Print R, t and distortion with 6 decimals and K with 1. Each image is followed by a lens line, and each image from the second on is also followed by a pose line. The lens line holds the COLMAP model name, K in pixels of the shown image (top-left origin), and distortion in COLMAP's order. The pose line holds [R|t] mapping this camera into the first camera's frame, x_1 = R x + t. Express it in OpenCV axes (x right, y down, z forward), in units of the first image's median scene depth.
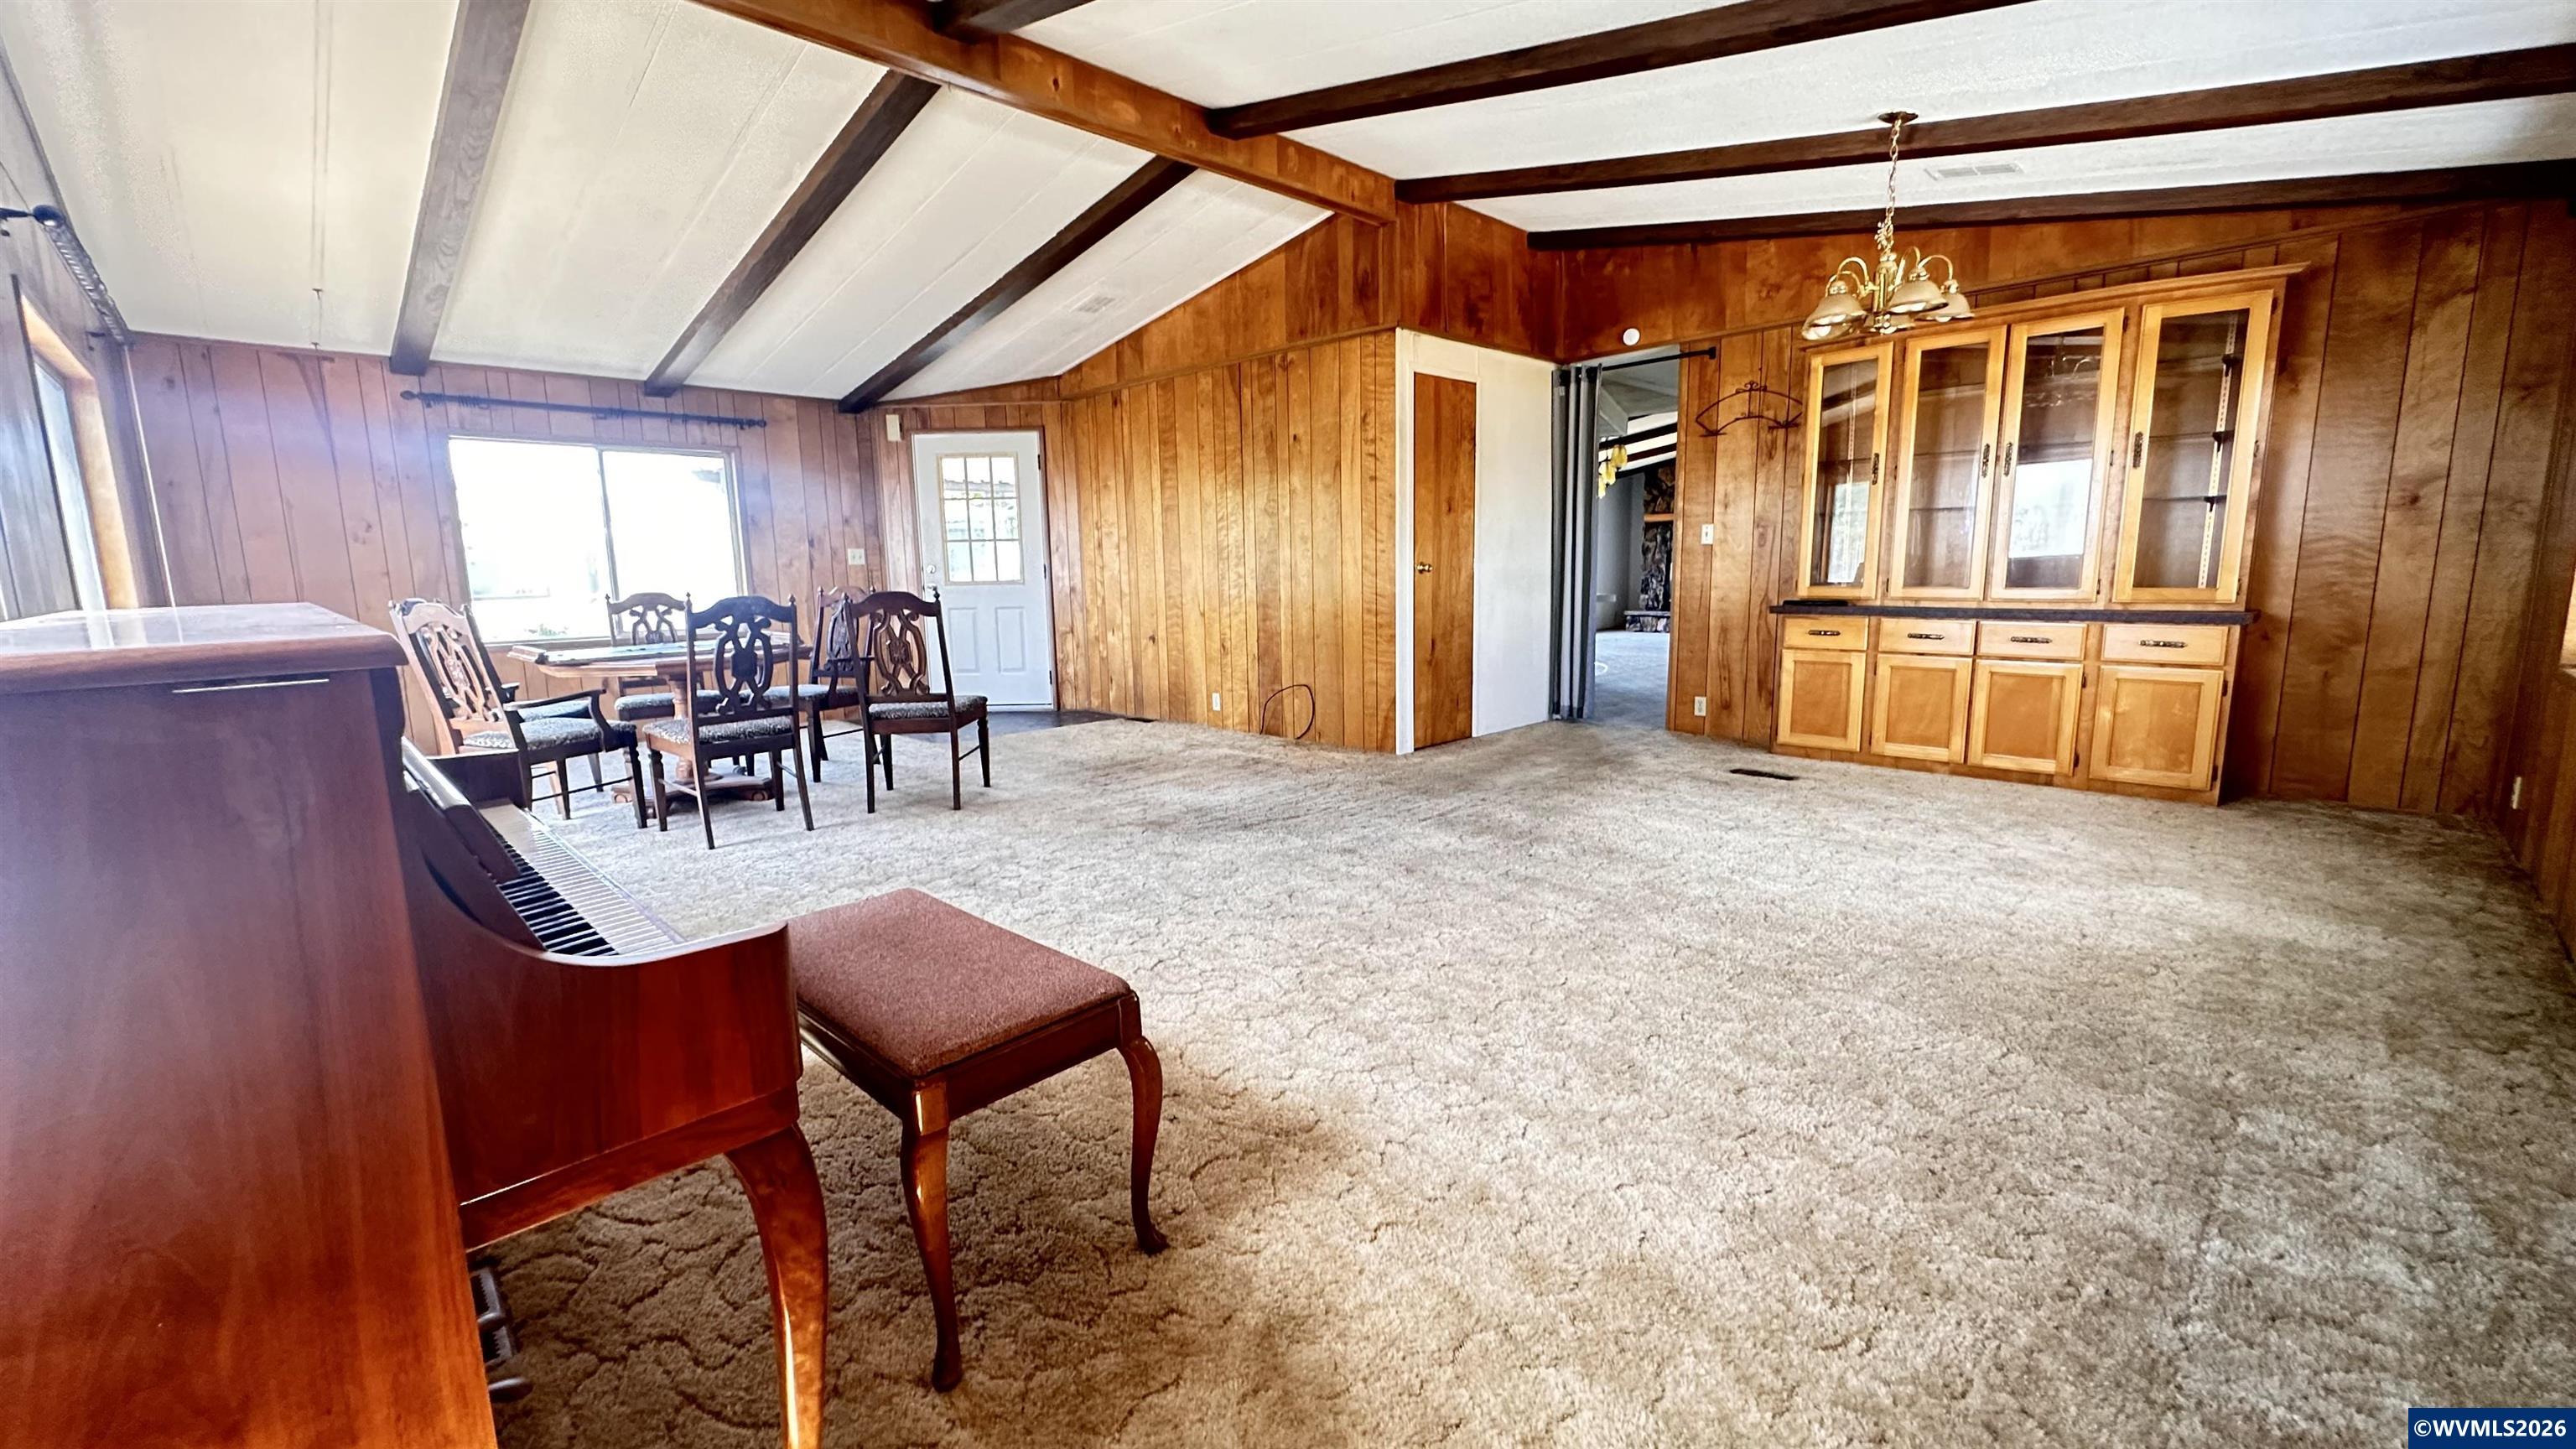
lens RADIAL K [[1039.8, 0, 1288.0], [0, 1039.8, 724.5], [0, 0, 1]] dist [-0.000803, 0.000181]
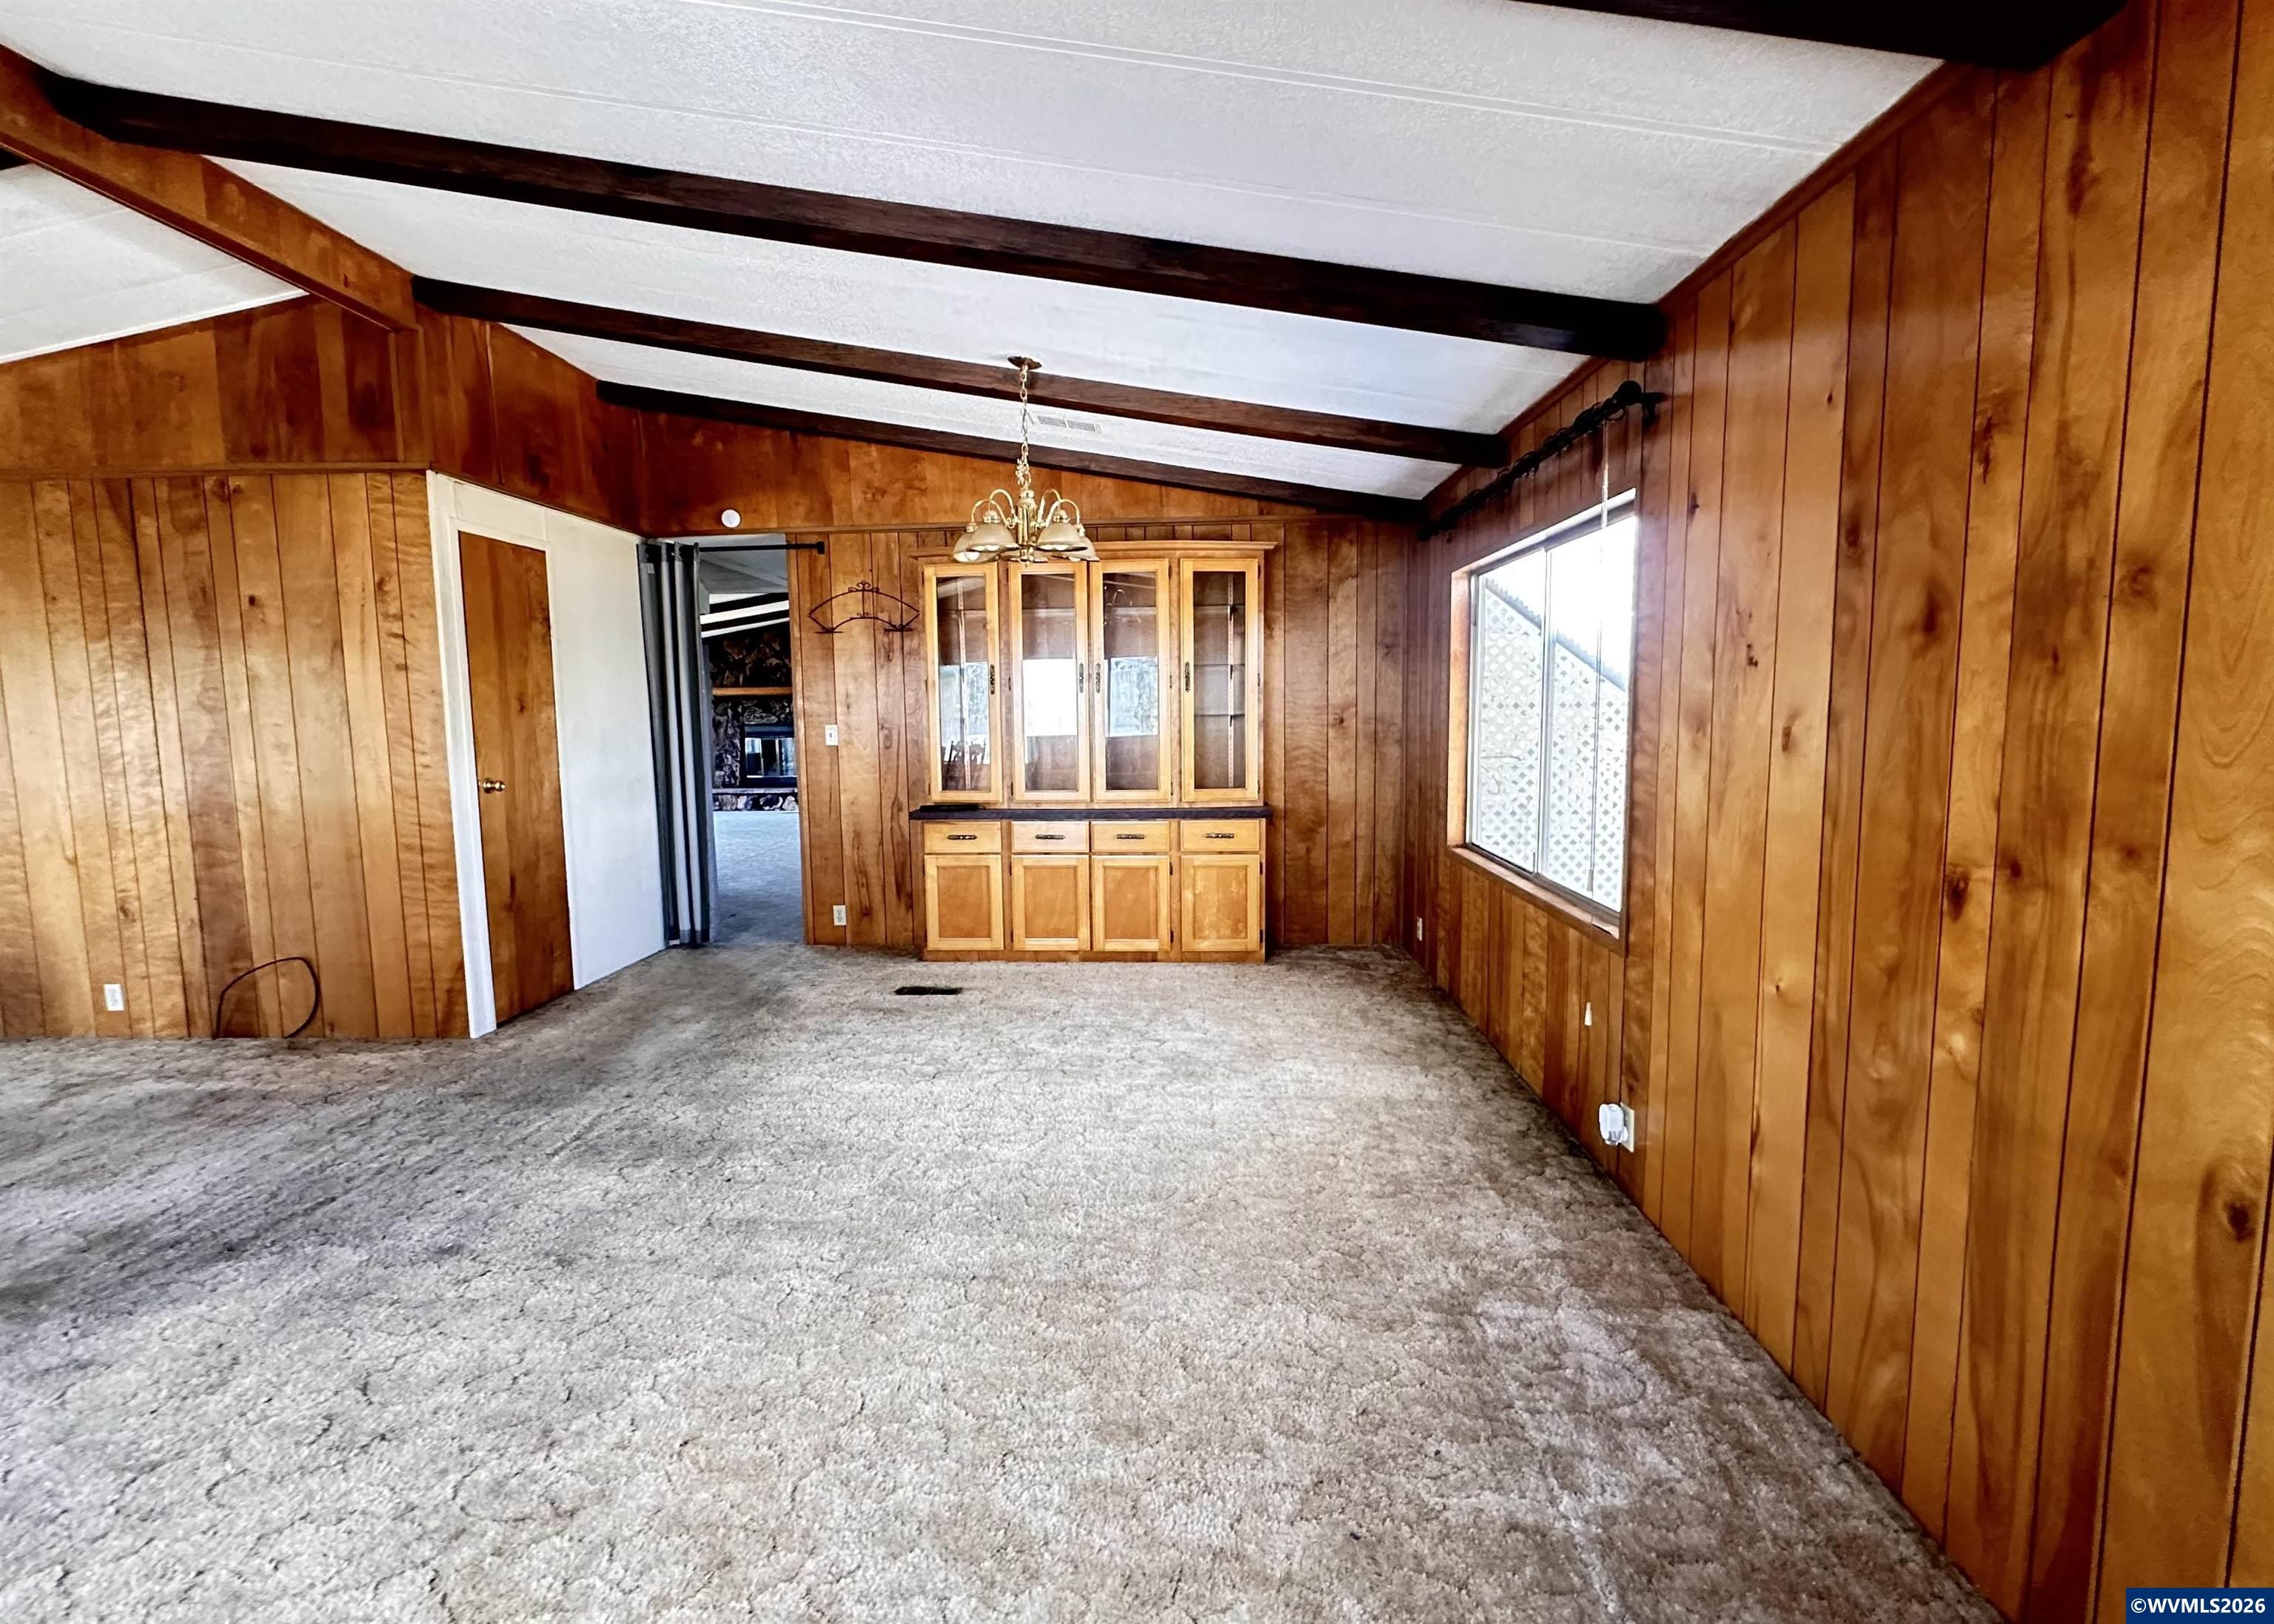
lens RADIAL K [[1026.7, 0, 1134.0], [0, 1026.7, 807.9], [0, 0, 1]] dist [-0.001711, -0.000028]
pose [[0.735814, -0.058530, 0.674650, -0.034980], [0.102538, 0.994401, -0.025564, -0.076374], [-0.669376, 0.087988, 0.737695, 0.153078]]
